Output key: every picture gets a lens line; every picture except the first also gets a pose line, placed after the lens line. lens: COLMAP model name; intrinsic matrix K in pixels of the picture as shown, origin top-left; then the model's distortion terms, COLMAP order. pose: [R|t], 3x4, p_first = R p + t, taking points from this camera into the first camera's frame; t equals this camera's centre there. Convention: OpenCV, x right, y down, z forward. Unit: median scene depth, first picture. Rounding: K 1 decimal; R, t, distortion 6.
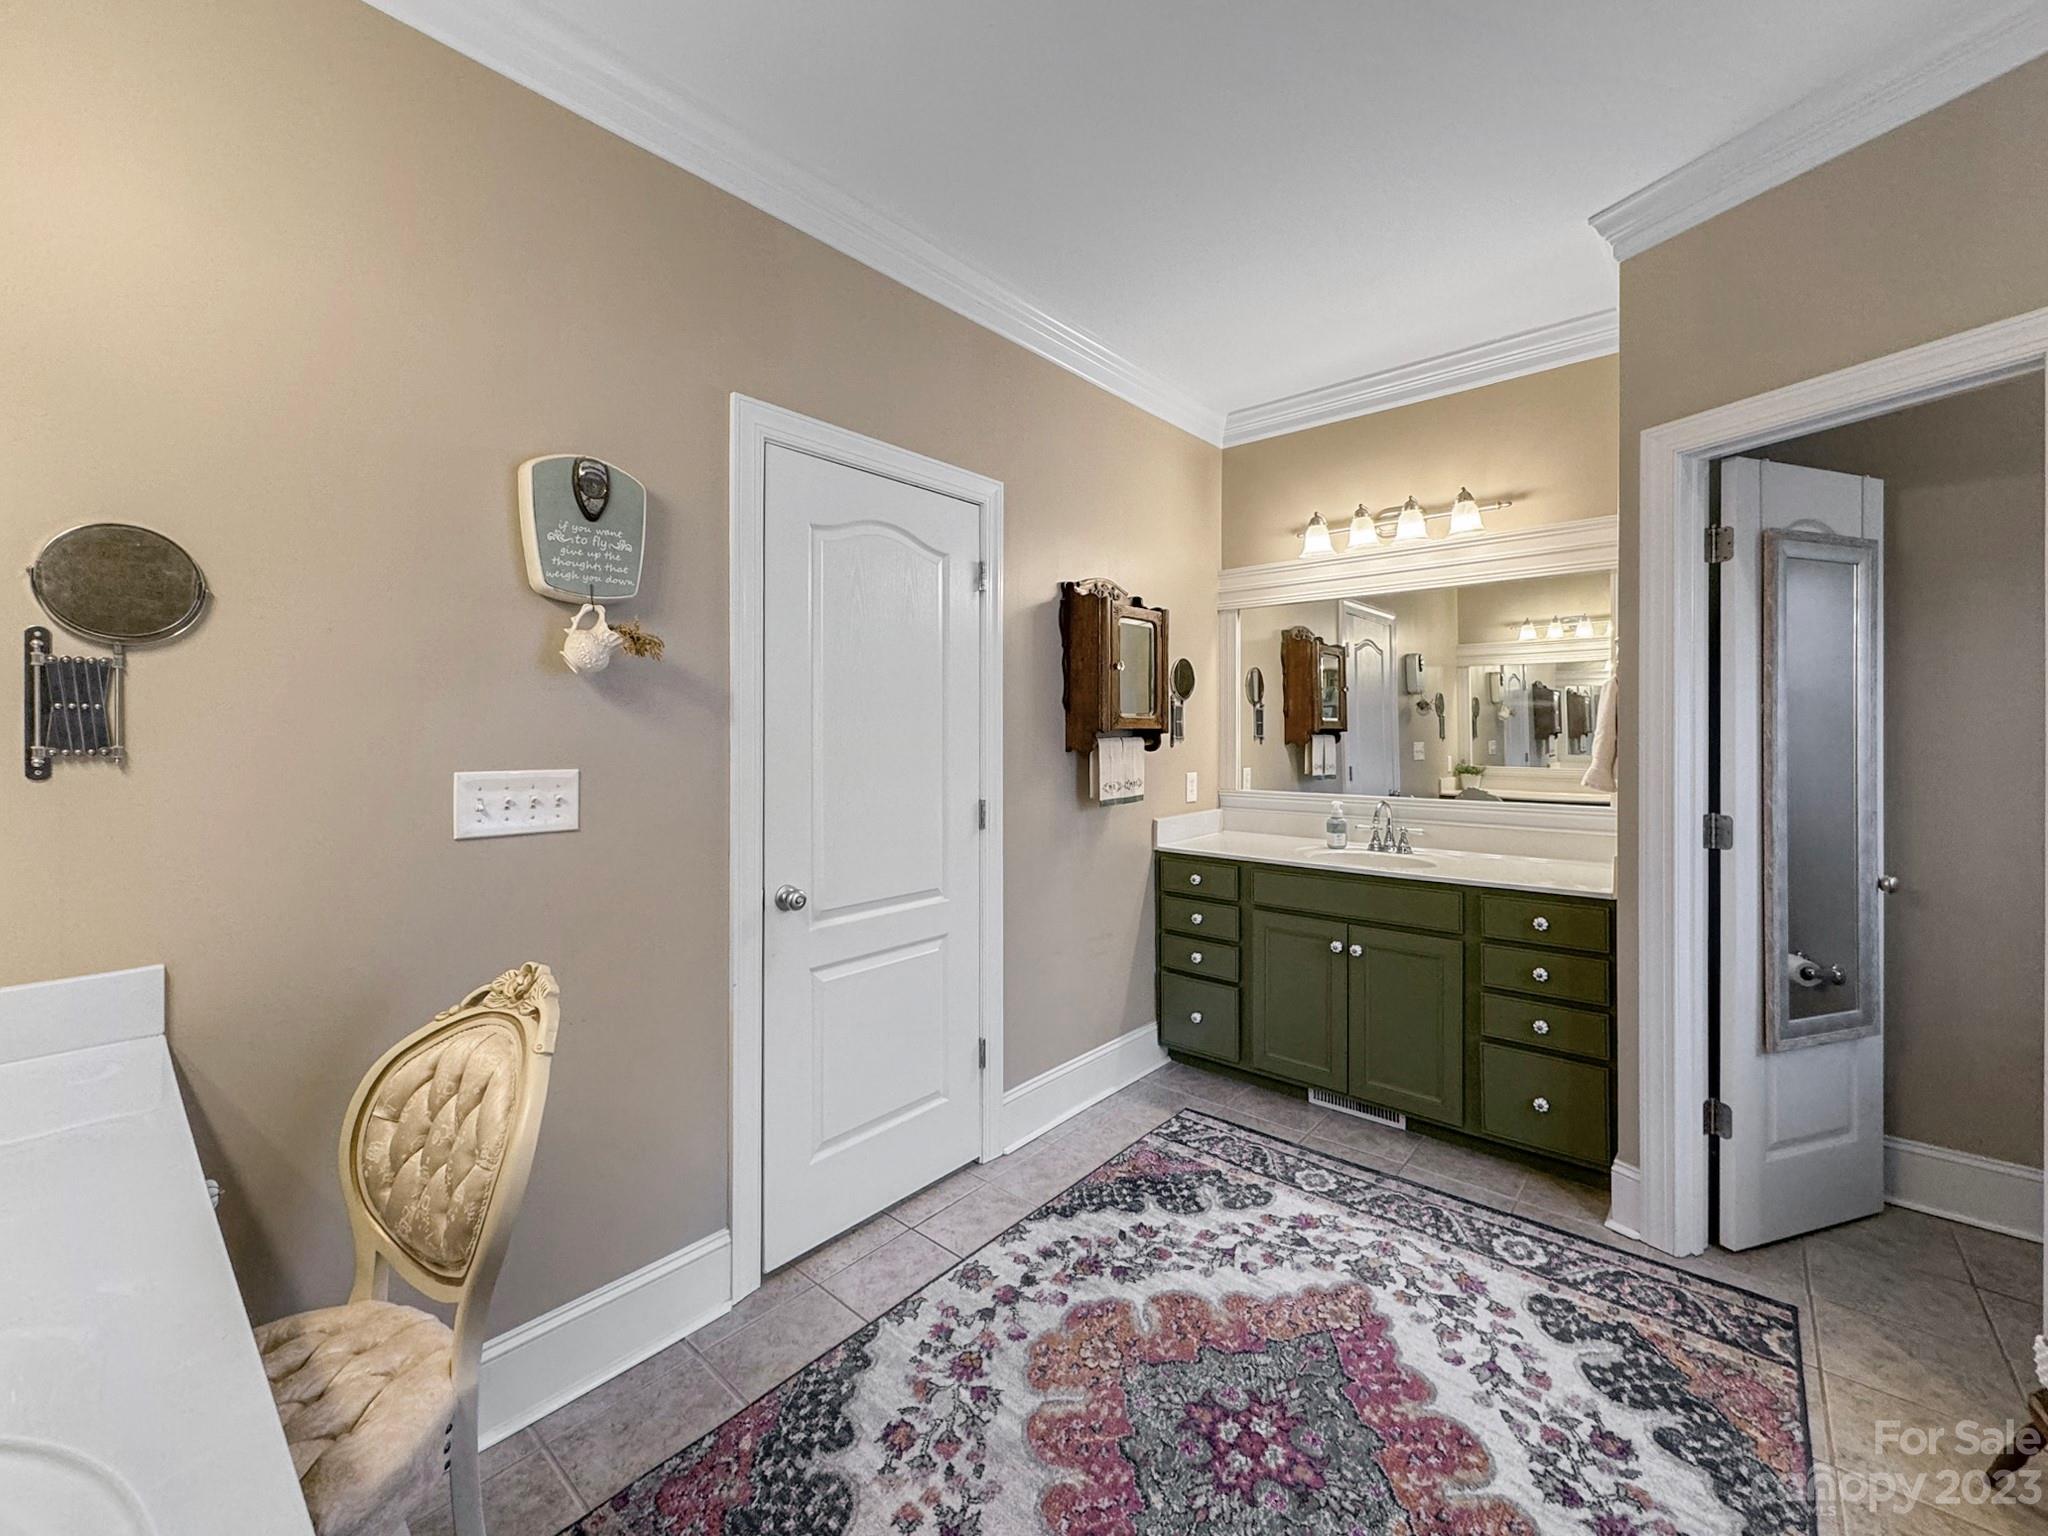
lens RADIAL K [[839.8, 0, 1008.1], [0, 839.8, 727.9], [0, 0, 1]] dist [-0.000282, 0.000072]
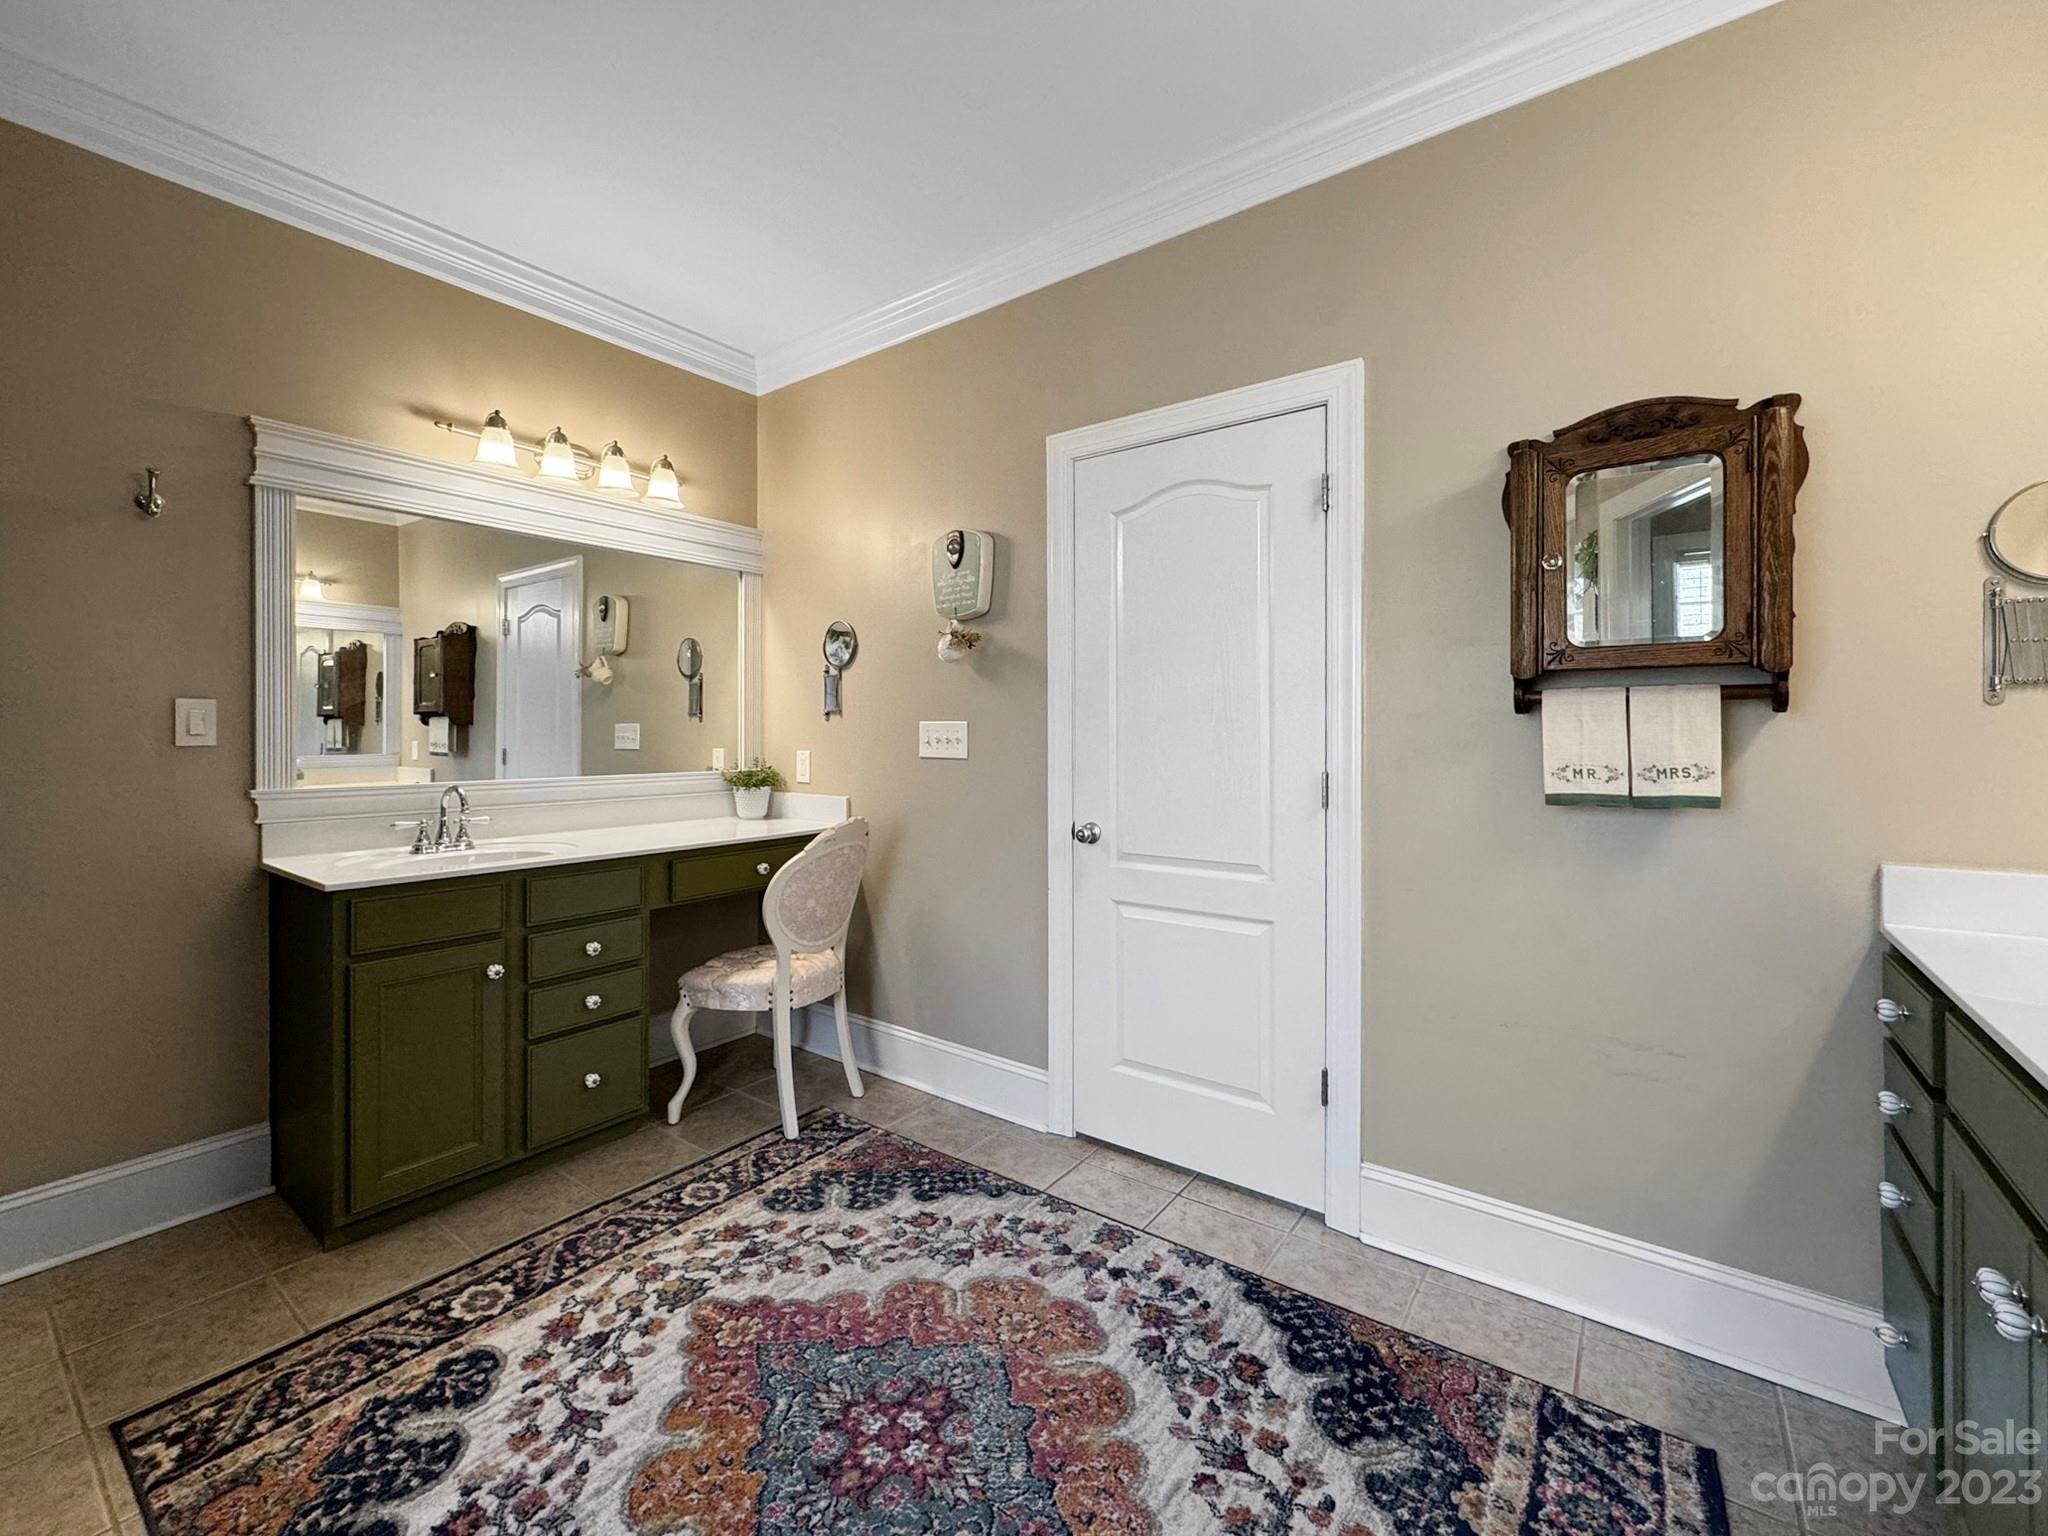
lens RADIAL K [[839.8, 0, 1034.1], [0, 839.8, 736.7], [0, 0, 1]] dist [-0.000282, 0.000072]
pose [[0.091886, 0.002855, -0.995765, 0.955525], [0.002102, 0.999993, 0.003061, 0.063501], [0.995767, -0.002375, 0.091880, 0.838745]]
